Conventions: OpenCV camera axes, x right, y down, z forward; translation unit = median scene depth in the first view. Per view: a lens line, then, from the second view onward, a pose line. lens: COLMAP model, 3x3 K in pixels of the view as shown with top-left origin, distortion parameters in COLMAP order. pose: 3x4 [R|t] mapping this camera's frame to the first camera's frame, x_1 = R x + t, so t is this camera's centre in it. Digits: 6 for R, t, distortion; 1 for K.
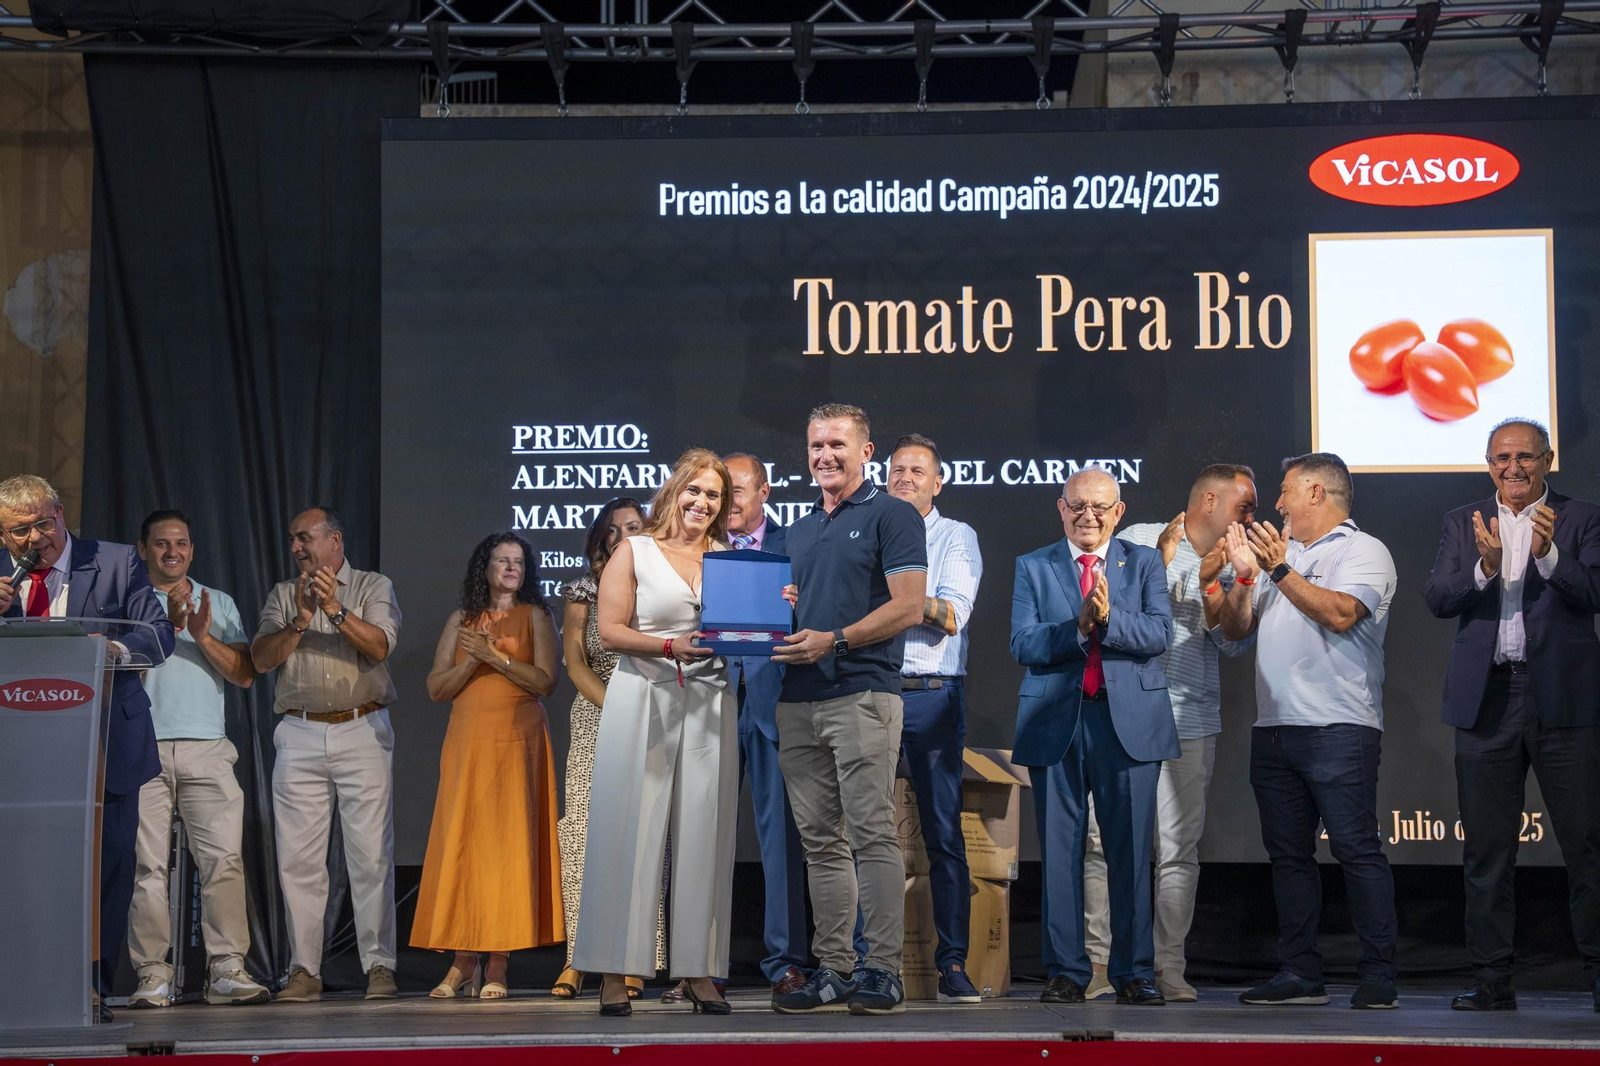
lens RADIAL K [[3003.7, 0, 797.7], [0, 3003.7, 545.5], [0, 0, 1]] dist [0.392043, 0.000000]
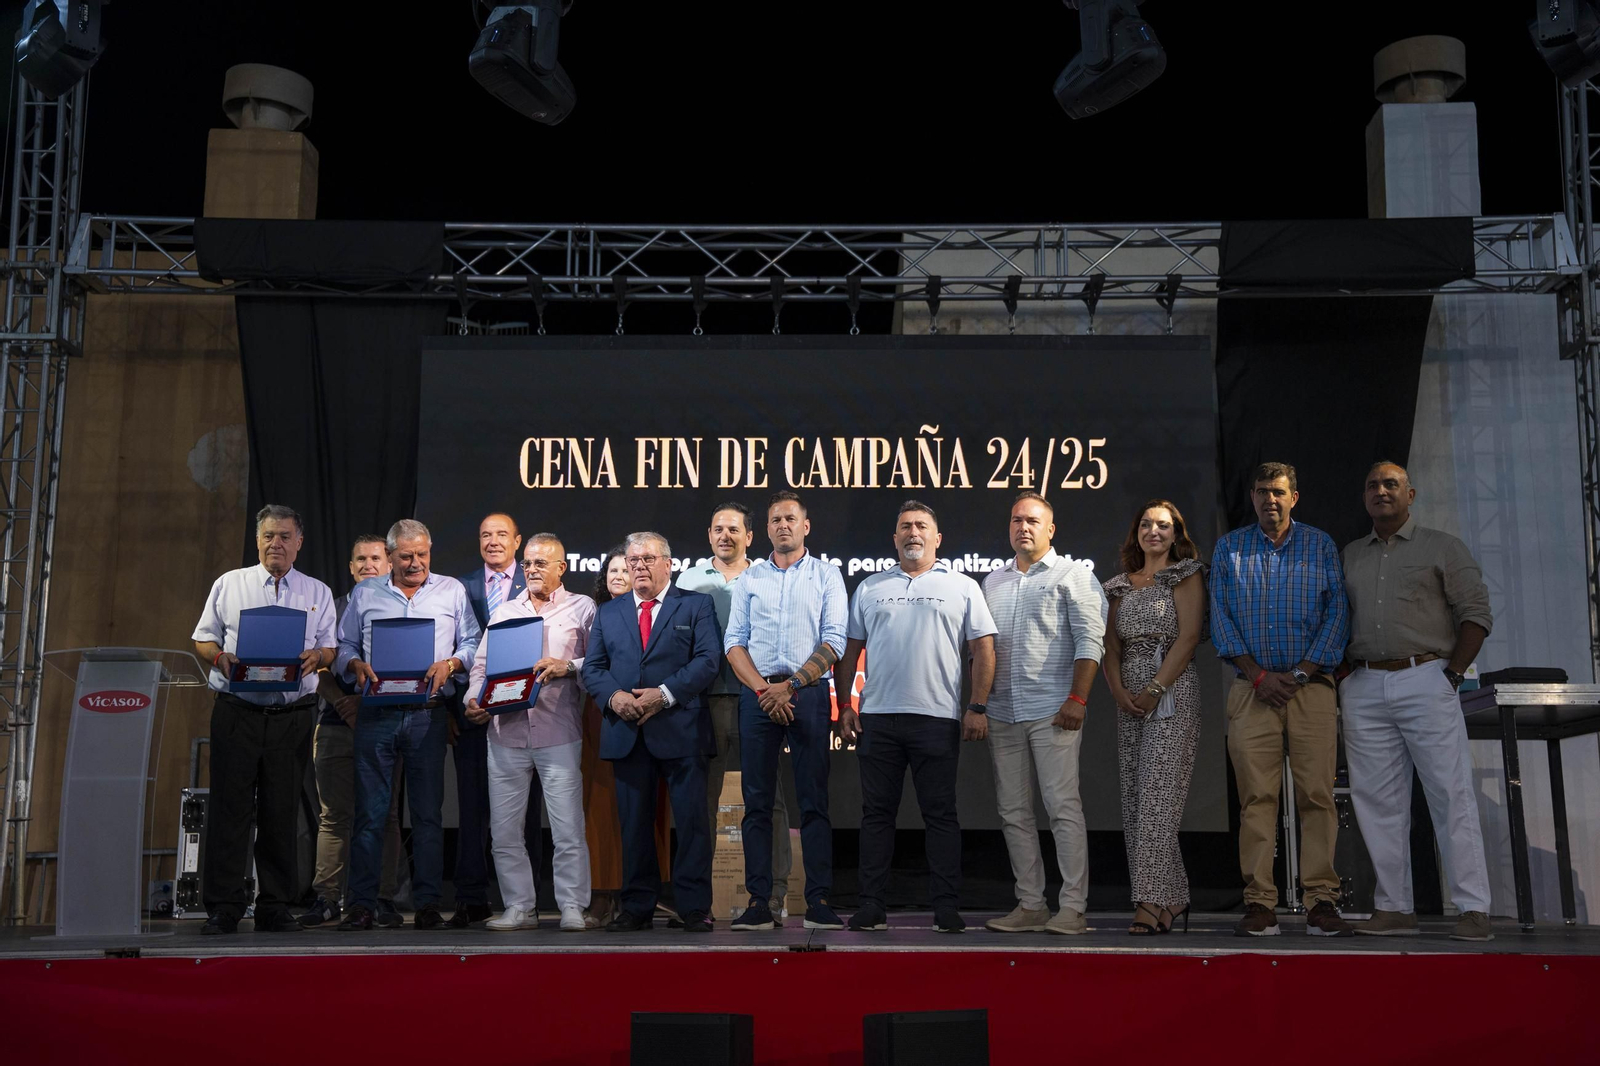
lens RADIAL K [[1807.4, 0, 808.5], [0, 1807.4, 539.7], [0, 0, 1]] dist [0.100757, 0.000000]
pose [[0.999786, 0.011351, 0.017321, 0.042944], [-0.010338, 0.998292, -0.057492, 0.012904], [-0.017944, 0.057301, 0.998196, 0.091275]]
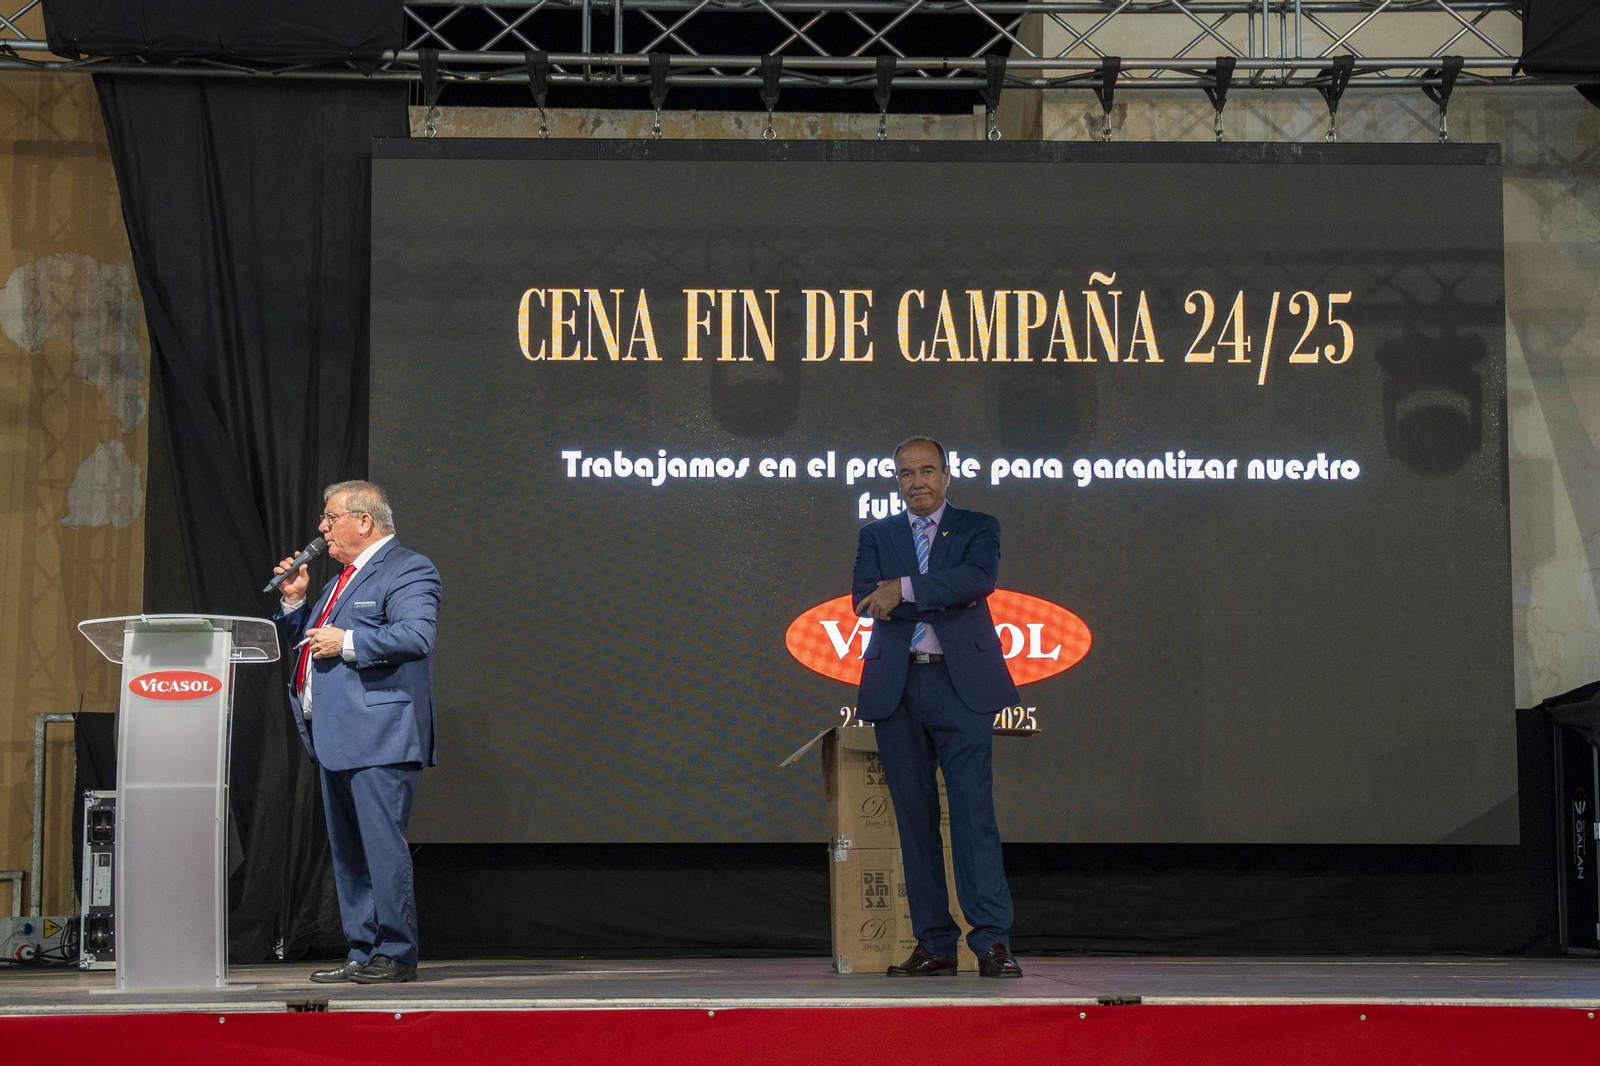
lens RADIAL K [[3107.3, 0, 804.8], [0, 3107.3, 525.5], [0, 0, 1]] dist [0.132093, 0.000000]
pose [[0.997859, 0.010826, 0.064506, -0.055478], [-0.011222, 0.999920, 0.005783, -0.013389], [-0.064438, -0.006495, 0.997901, -0.093765]]
